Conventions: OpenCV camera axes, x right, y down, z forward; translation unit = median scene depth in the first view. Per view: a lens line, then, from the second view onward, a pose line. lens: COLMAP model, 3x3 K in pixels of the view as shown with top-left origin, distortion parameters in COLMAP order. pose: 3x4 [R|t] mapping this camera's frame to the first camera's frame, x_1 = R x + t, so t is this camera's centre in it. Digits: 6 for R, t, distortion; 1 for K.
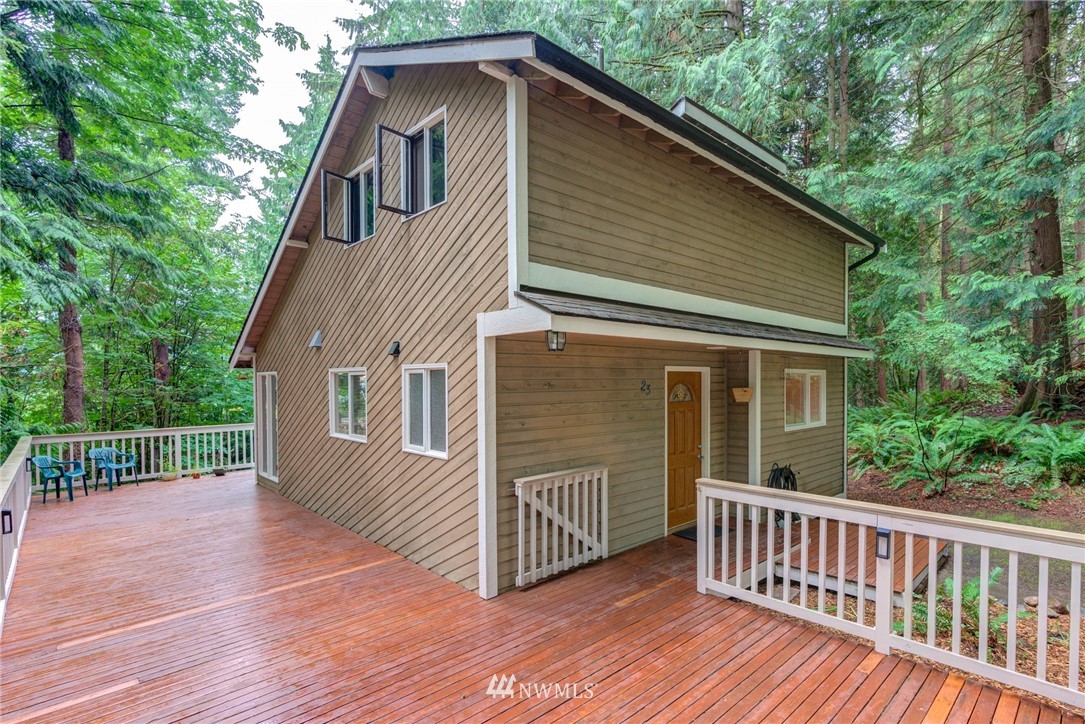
lens RADIAL K [[528.2, 0, 592.2], [0, 528.2, 392.7], [0, 0, 1]] dist [0.001490, 0.004466]
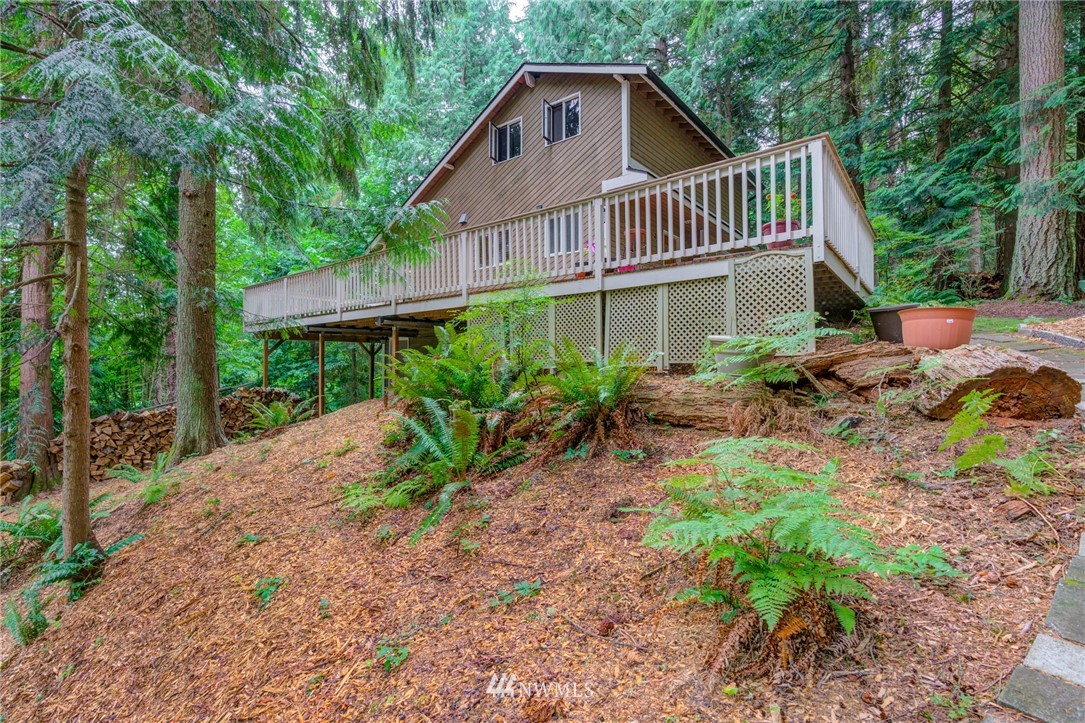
lens RADIAL K [[490.2, 0, 539.7], [0, 490.2, 361.3], [0, 0, 1]] dist [-0.010637, 0.008539]
pose [[0.995406, 0.009632, 0.095258, -0.349636], [-0.006494, 0.999428, -0.033194, 0.360975], [-0.095524, 0.032423, 0.994899, -0.542659]]
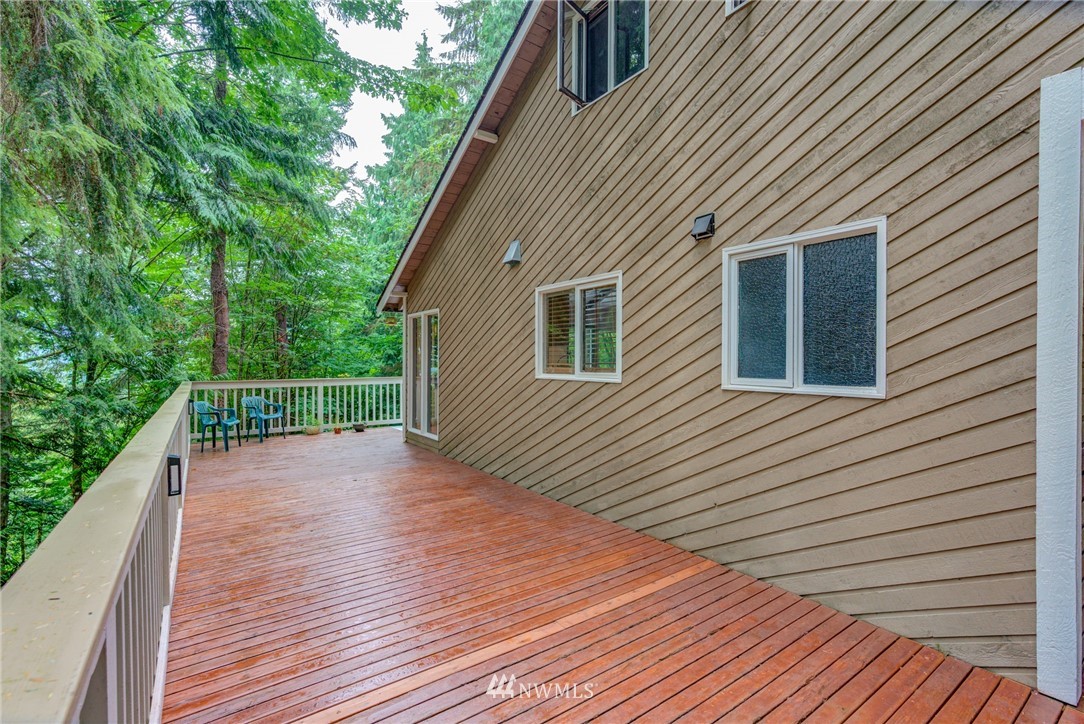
lens RADIAL K [[489.8, 0, 544.5], [0, 489.8, 362.7], [0, 0, 1]] dist [-0.010637, 0.008539]
pose [[0.985012, 0.009602, -0.172220, -0.294249], [-0.012828, 0.999762, -0.017626, 0.058395], [0.172010, 0.019571, 0.984901, 0.260181]]
